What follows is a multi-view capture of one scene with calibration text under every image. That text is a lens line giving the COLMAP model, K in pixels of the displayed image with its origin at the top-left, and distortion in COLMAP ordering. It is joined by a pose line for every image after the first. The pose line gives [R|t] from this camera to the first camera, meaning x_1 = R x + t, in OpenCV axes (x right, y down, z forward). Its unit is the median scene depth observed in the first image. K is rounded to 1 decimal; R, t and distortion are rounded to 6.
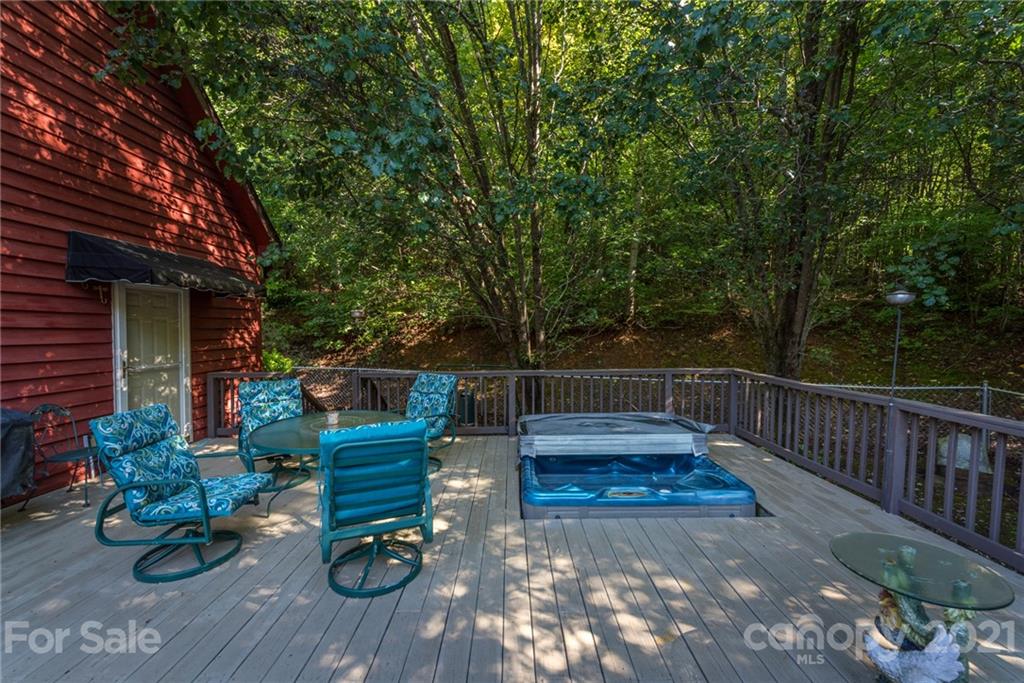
lens RADIAL K [[395.8, 0, 512.0], [0, 395.8, 341.5], [0, 0, 1]] dist [0.009321, -0.004321]
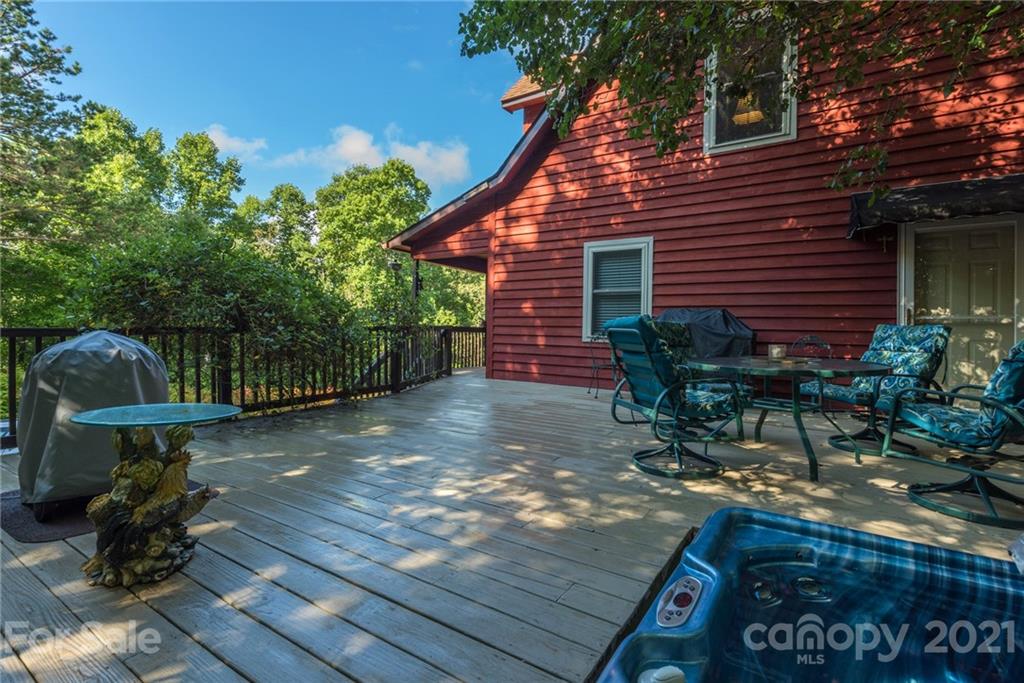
lens RADIAL K [[477.5, 0, 517.0], [0, 477.5, 331.4], [0, 0, 1]] dist [0.003856, -0.000236]
pose [[-0.547850, -0.000104, -0.836576, 0.567657], [-0.037082, 0.999020, 0.024160, 0.117537], [0.835754, 0.044258, -0.547317, 0.888350]]
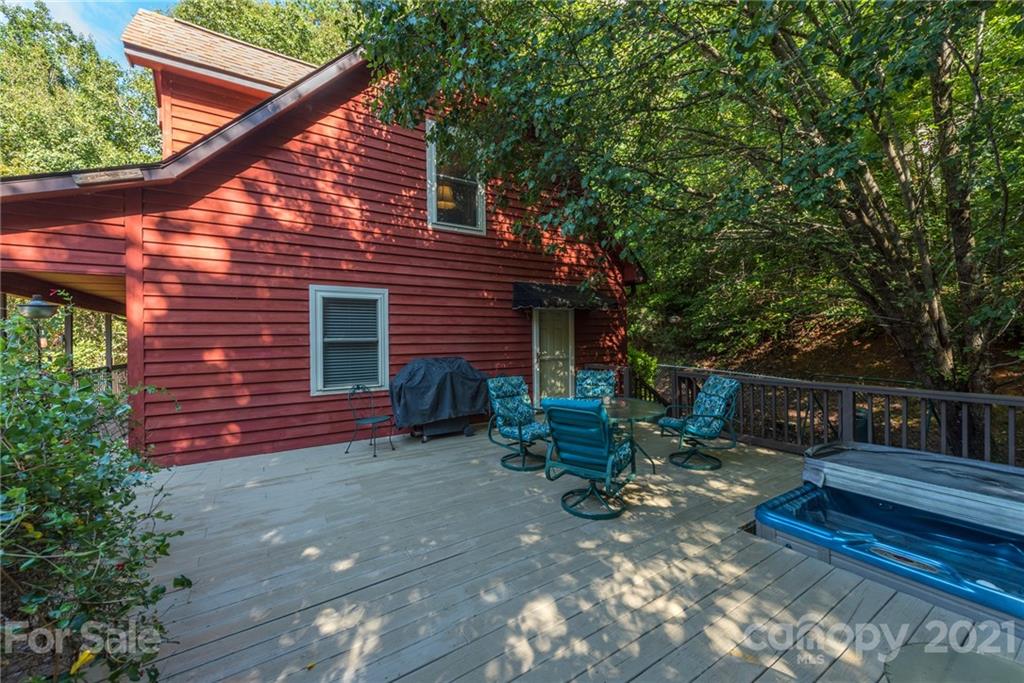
lens RADIAL K [[395.8, 0, 512.0], [0, 395.8, 341.5], [0, 0, 1]] dist [0.009321, -0.004321]
pose [[0.538068, 0.012778, -0.842804, 0.413873], [-0.017857, 0.999833, 0.003759, -0.004676], [0.842712, 0.013027, 0.538207, -0.002926]]
